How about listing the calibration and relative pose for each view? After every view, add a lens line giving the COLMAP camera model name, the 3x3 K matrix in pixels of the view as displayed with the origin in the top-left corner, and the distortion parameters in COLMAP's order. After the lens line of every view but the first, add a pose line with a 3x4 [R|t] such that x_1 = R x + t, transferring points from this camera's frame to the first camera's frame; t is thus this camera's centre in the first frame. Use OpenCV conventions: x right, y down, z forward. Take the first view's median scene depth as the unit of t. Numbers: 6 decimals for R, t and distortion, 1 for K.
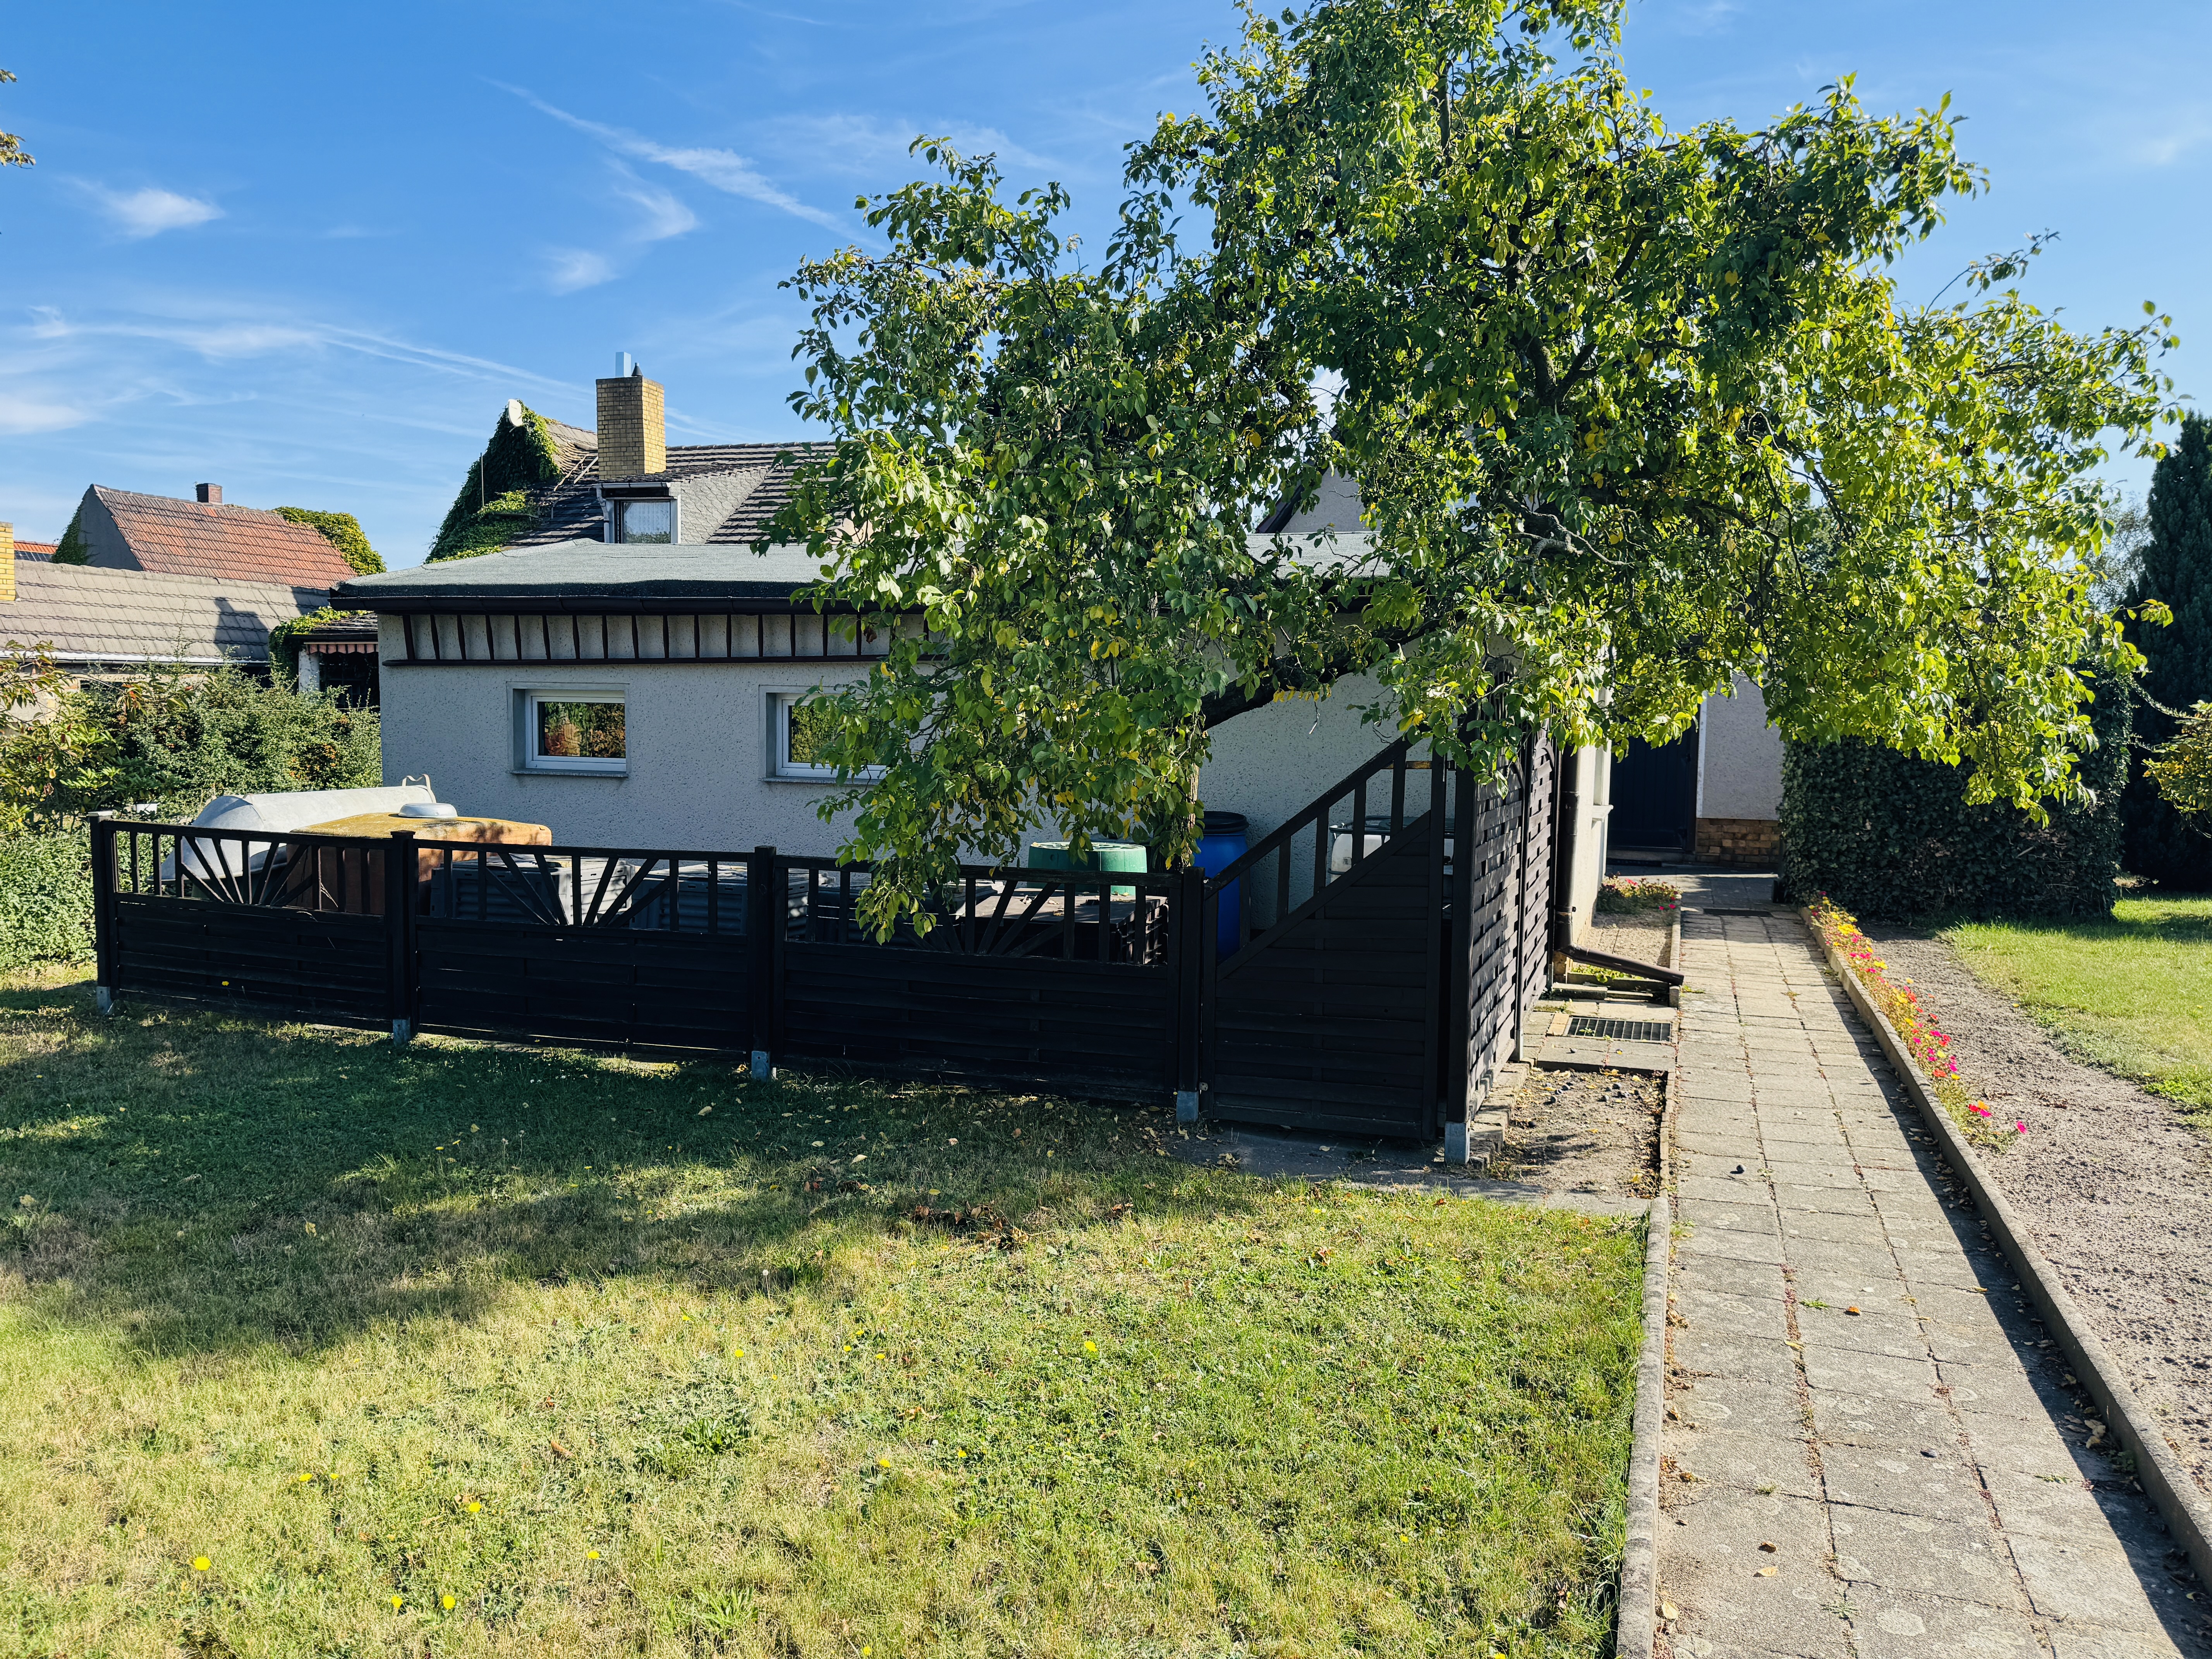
lens RADIAL K [[1555.8, 0, 1070.0], [0, 1555.8, 803.3], [0, 0, 1]] dist [0.131097, -0.163879]
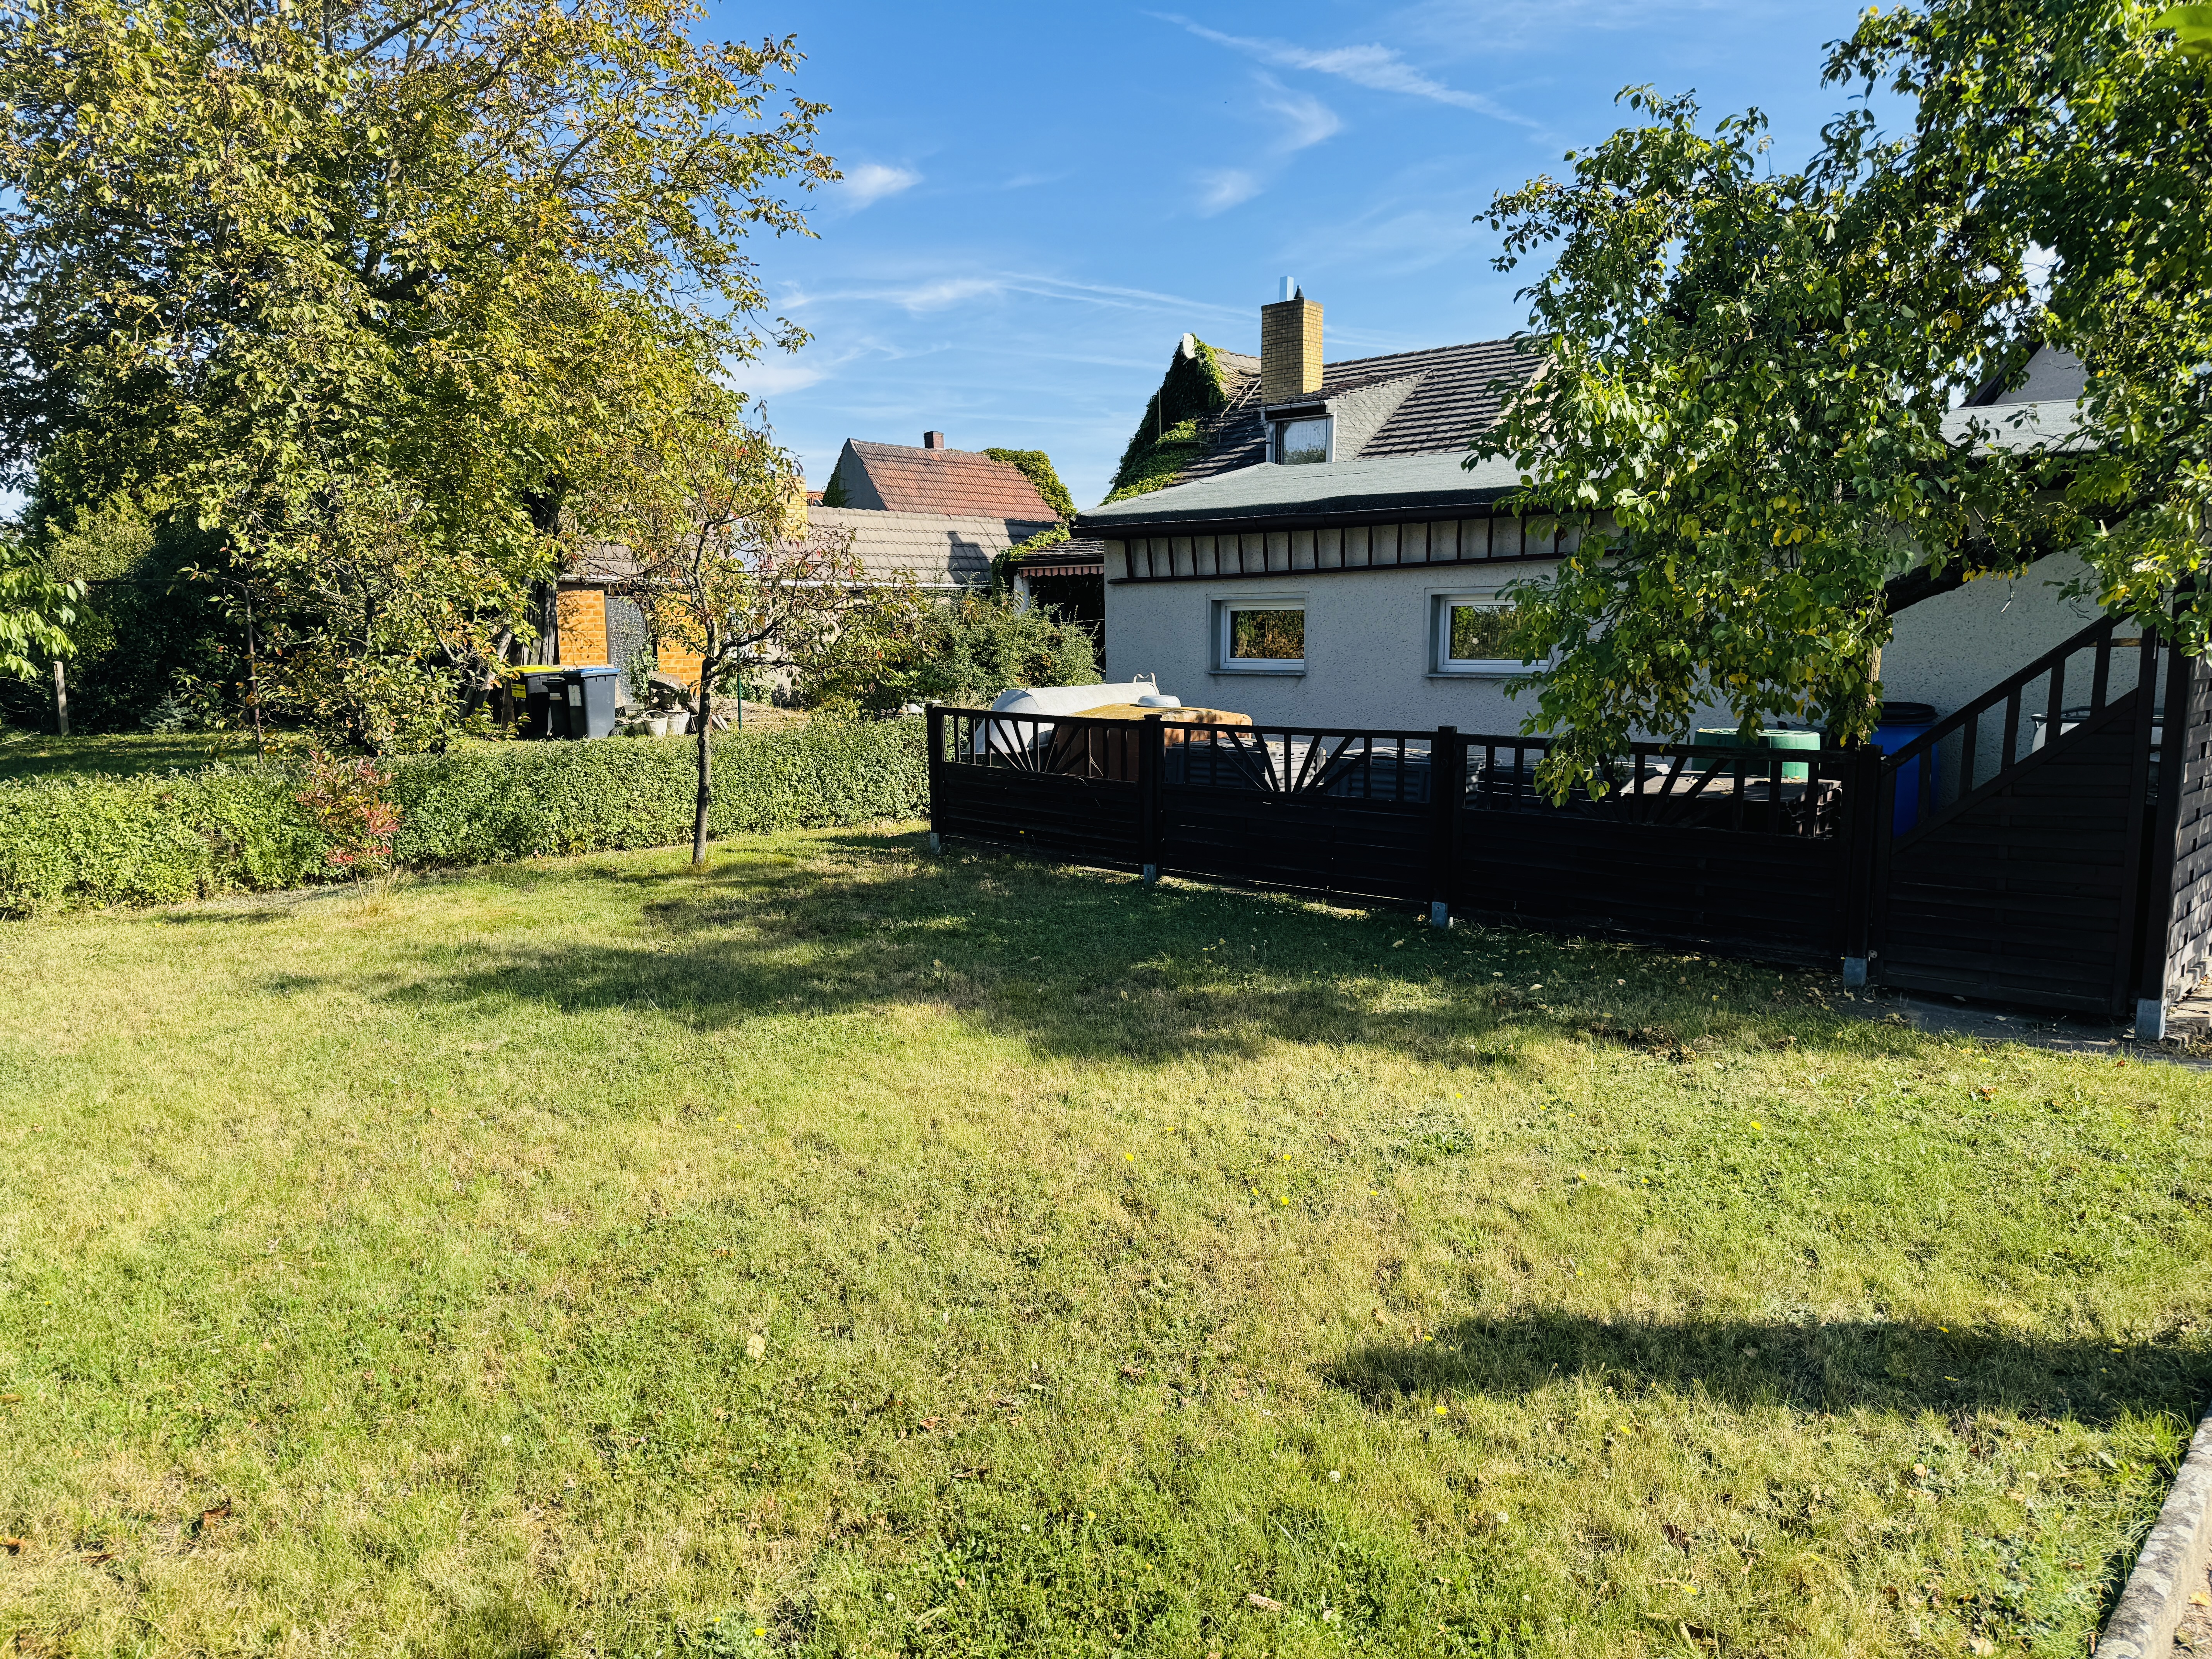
lens RADIAL K [[1561.9, 0, 1095.9], [0, 1561.9, 822.5], [0, 0, 1]] dist [0.132370, -0.171595]
pose [[0.929964, 0.028470, -0.366546, -0.009724], [-0.003572, 0.997650, 0.068425, 0.020581], [0.367633, -0.062323, 0.927880, -0.177741]]
